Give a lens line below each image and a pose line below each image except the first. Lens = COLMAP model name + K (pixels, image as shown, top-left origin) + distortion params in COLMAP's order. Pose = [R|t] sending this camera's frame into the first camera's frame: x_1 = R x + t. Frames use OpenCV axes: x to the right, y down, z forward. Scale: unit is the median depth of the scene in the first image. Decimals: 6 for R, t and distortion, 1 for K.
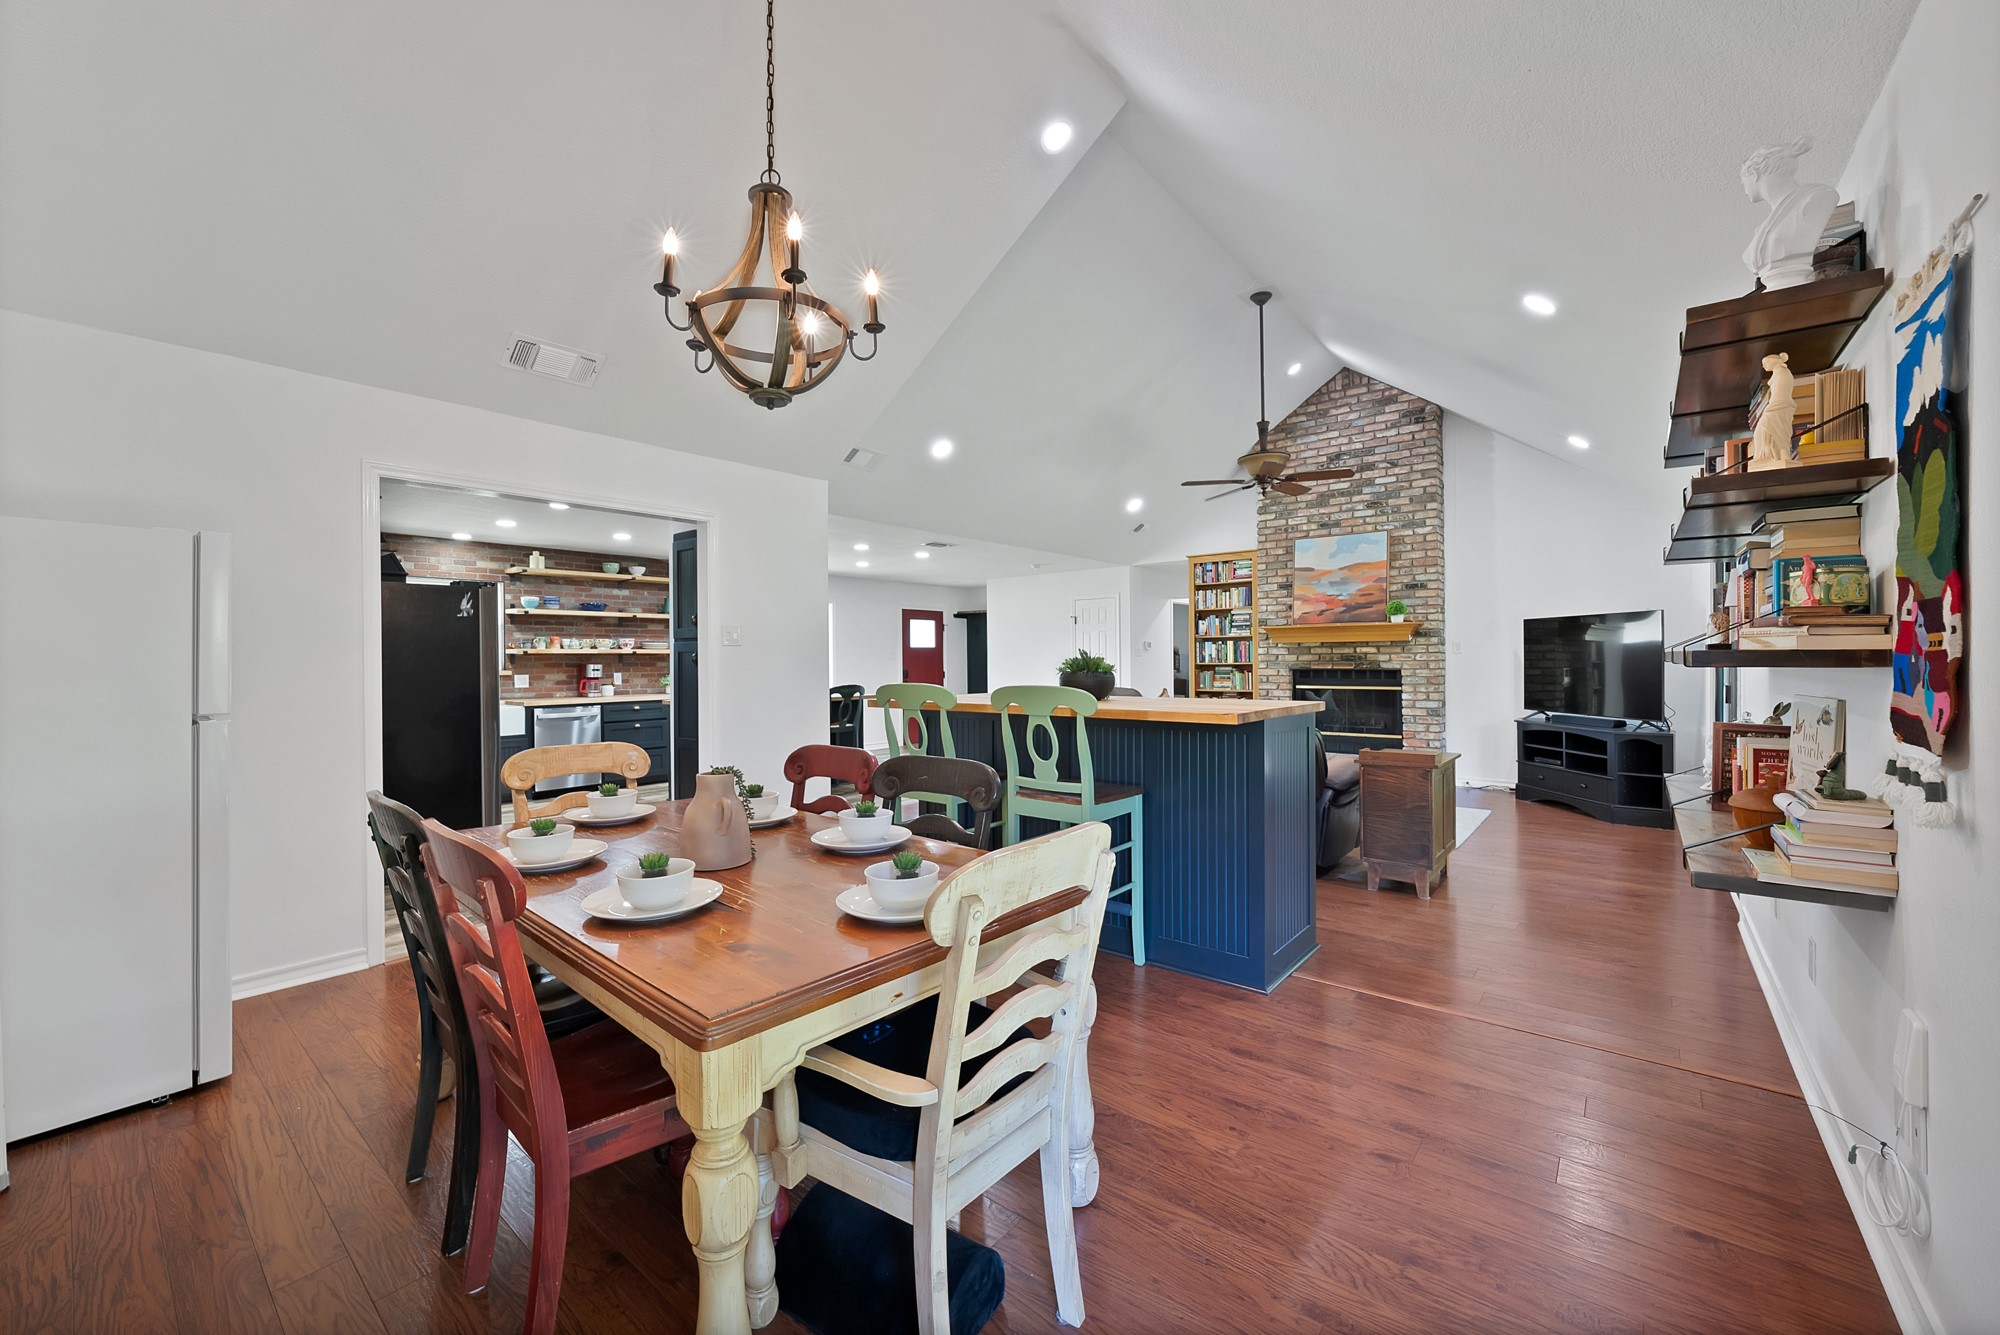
lens RADIAL K [[794.4, 0, 1013.1], [0, 794.4, 659.8], [0, 0, 1]] dist [-0.039881, 0.000487]
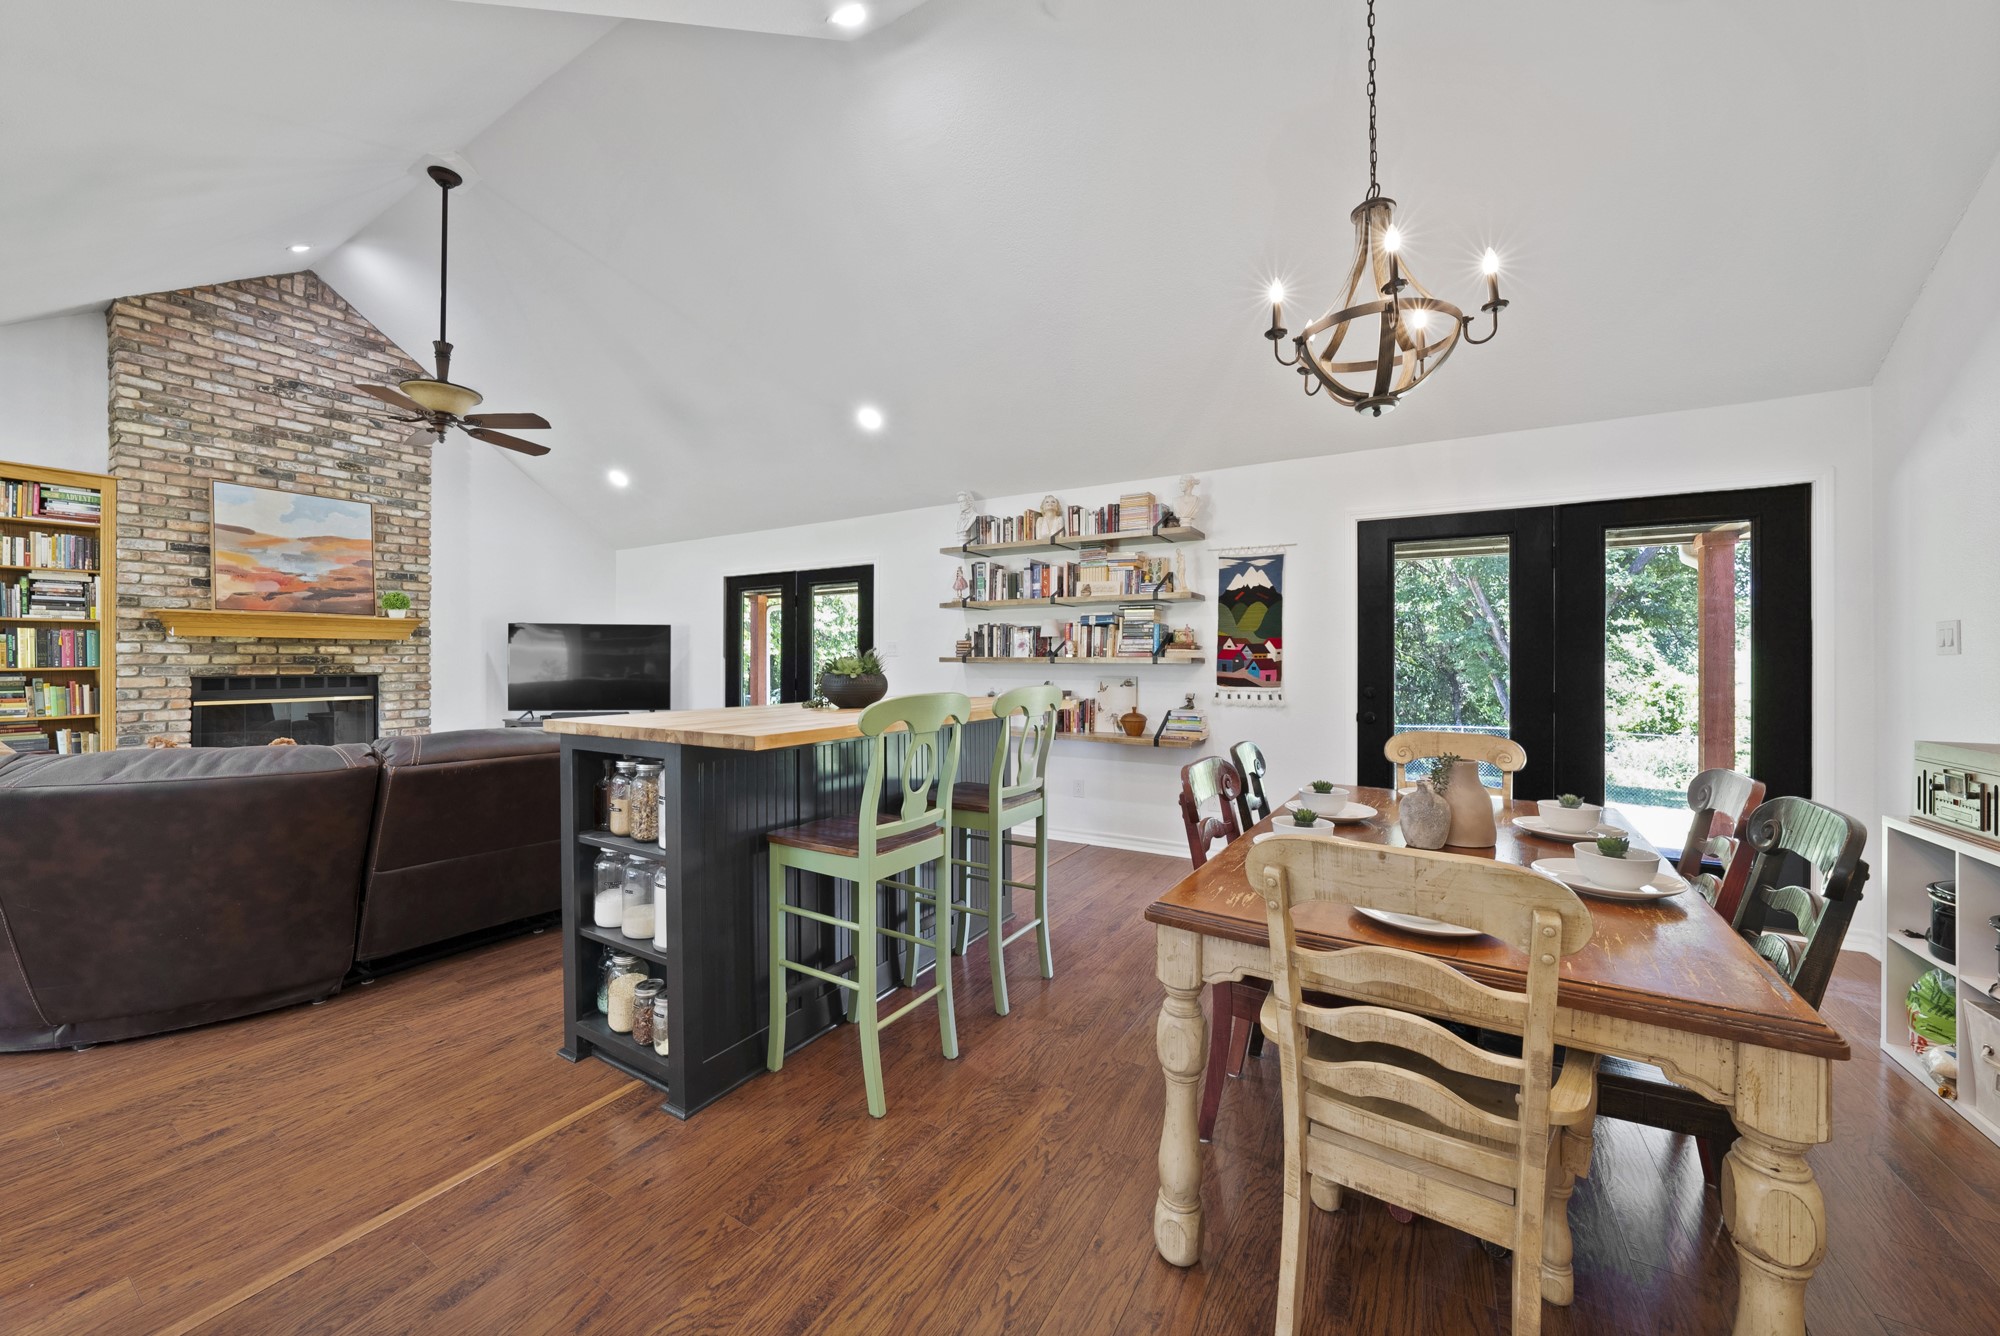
lens RADIAL K [[718.2, 0, 978.6], [0, 718.2, 656.1], [0, 0, 1]] dist [-0.026476, 0.005414]
pose [[-0.141234, 0.009787, 0.989928, -0.319985], [0.002914, 0.999951, -0.009470, 0.001978], [-0.989972, 0.001548, -0.141255, 0.460008]]
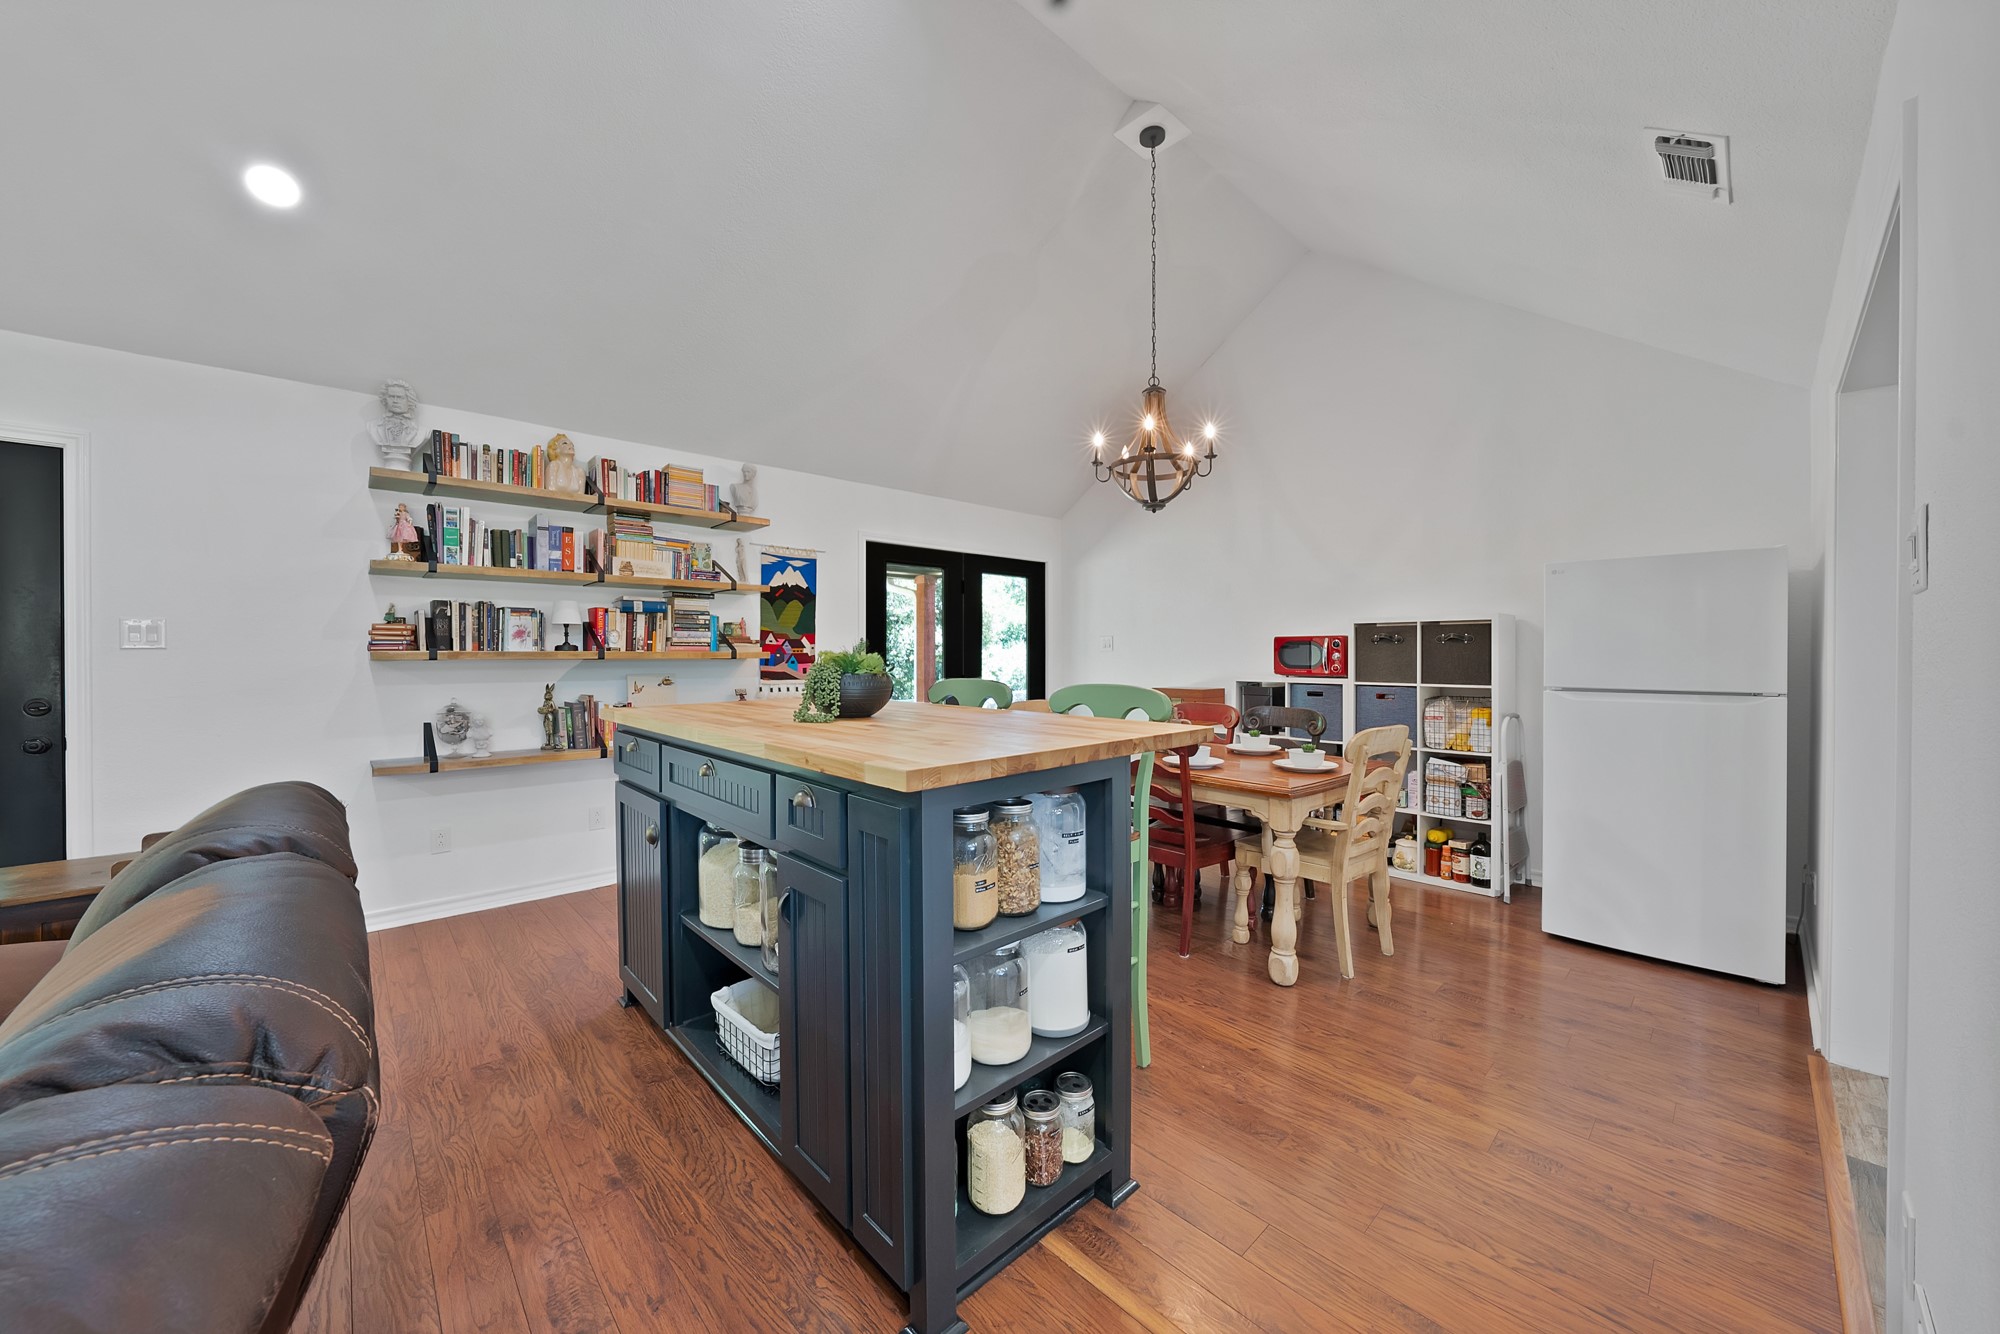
lens RADIAL K [[718.2, 0, 982.2], [0, 718.2, 652.7], [0, 0, 1]] dist [-0.026476, 0.005414]
pose [[-0.986575, 0.005307, 0.163220, -0.065185], [0.005994, 0.999975, 0.003720, -0.001741], [-0.163196, 0.004649, -0.986583, 0.720906]]
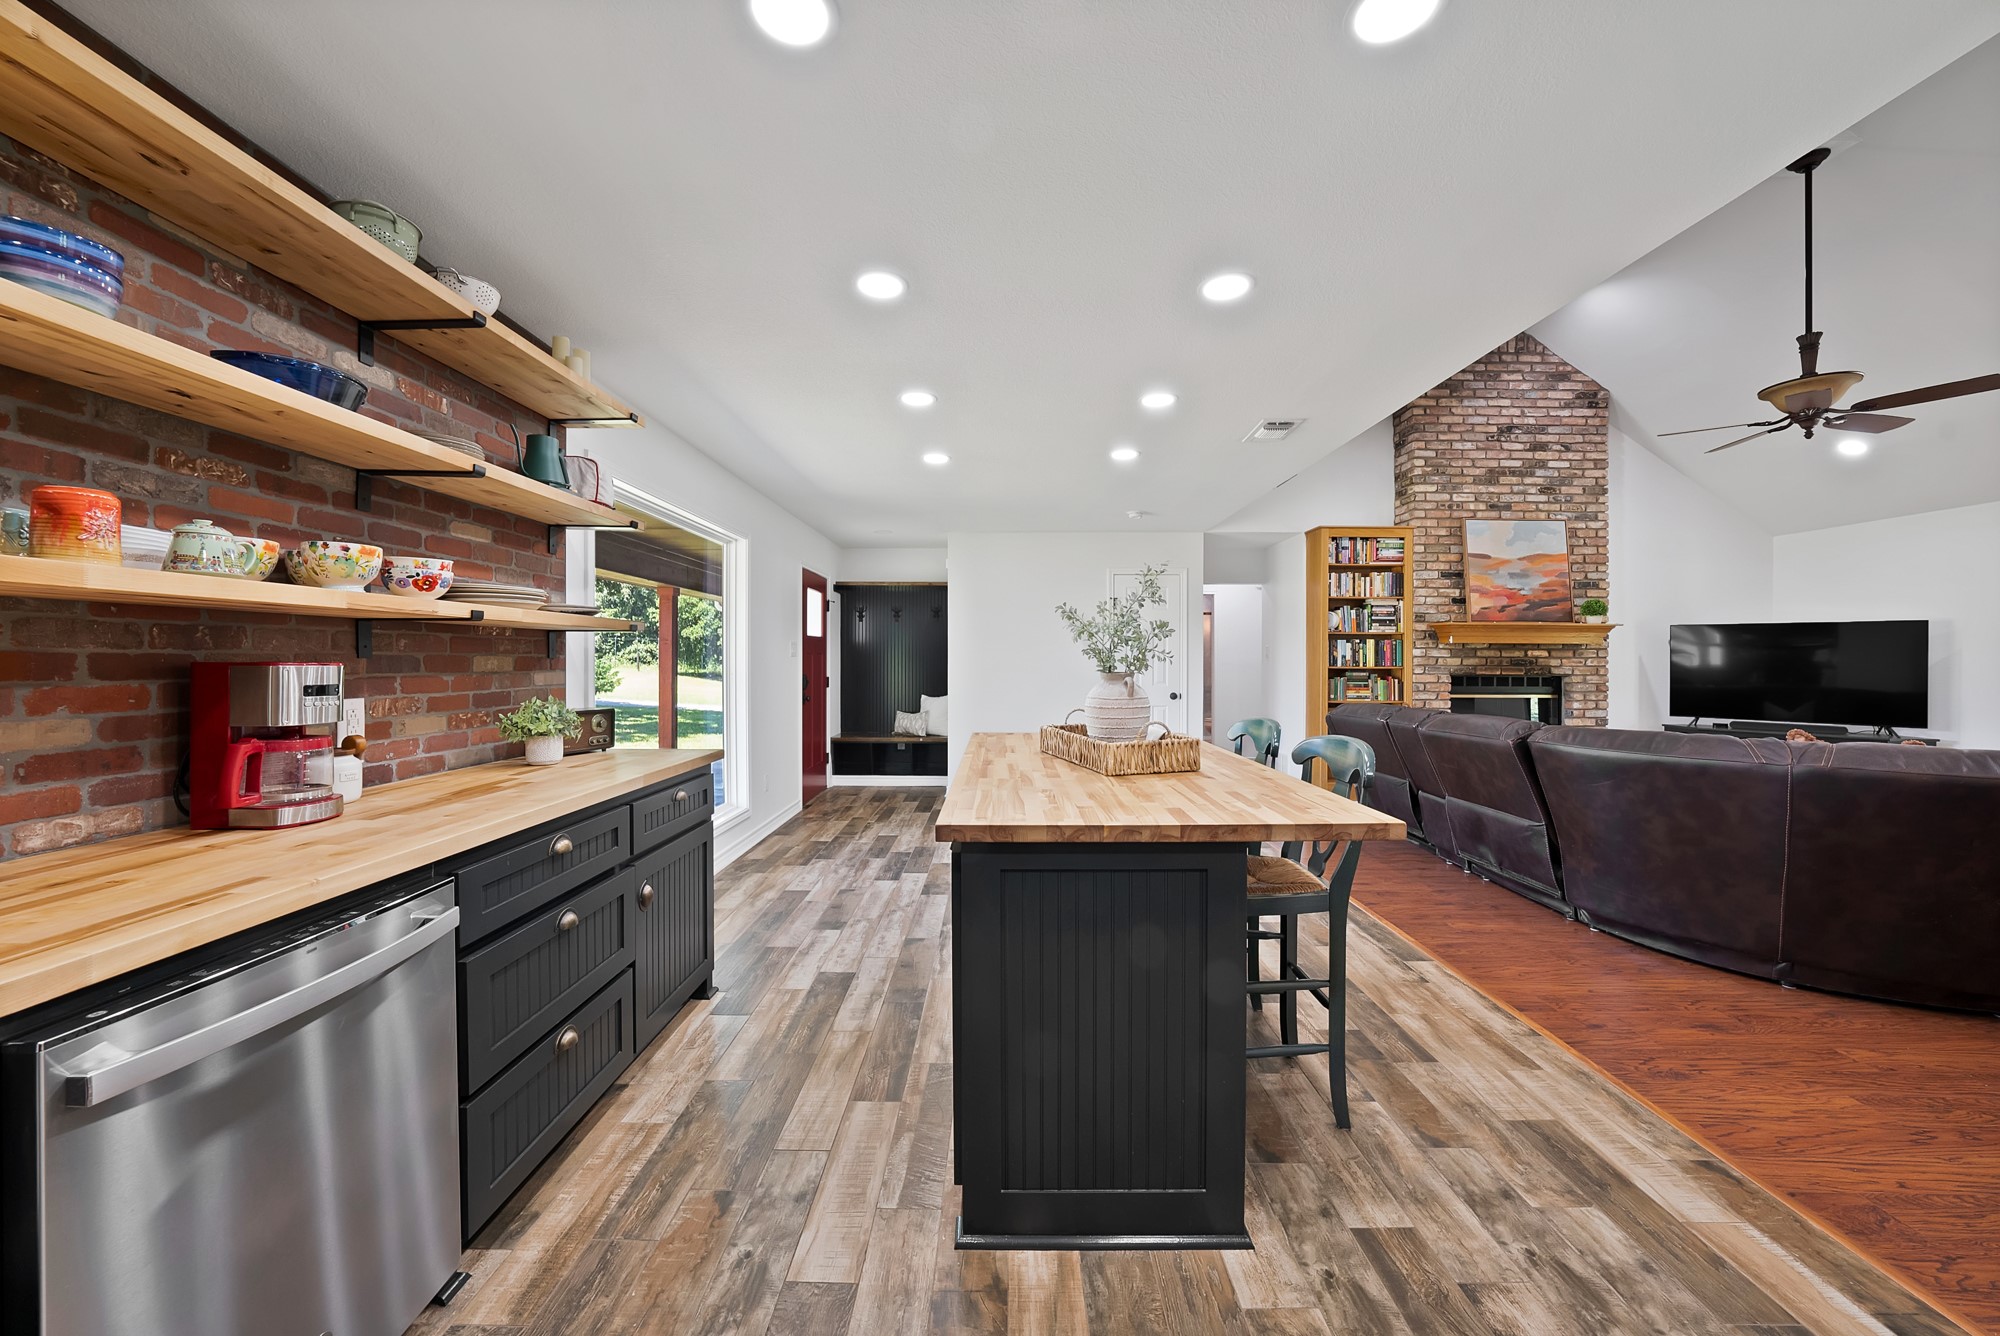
lens RADIAL K [[718.2, 0, 1005.7], [0, 718.2, 657.9], [0, 0, 1]] dist [-0.026476, 0.005414]
pose [[0.779539, 0.012389, 0.626231, -0.499012], [-0.010279, 0.999923, -0.006986, 0.003723], [-0.626269, -0.000991, 0.779607, 0.737689]]
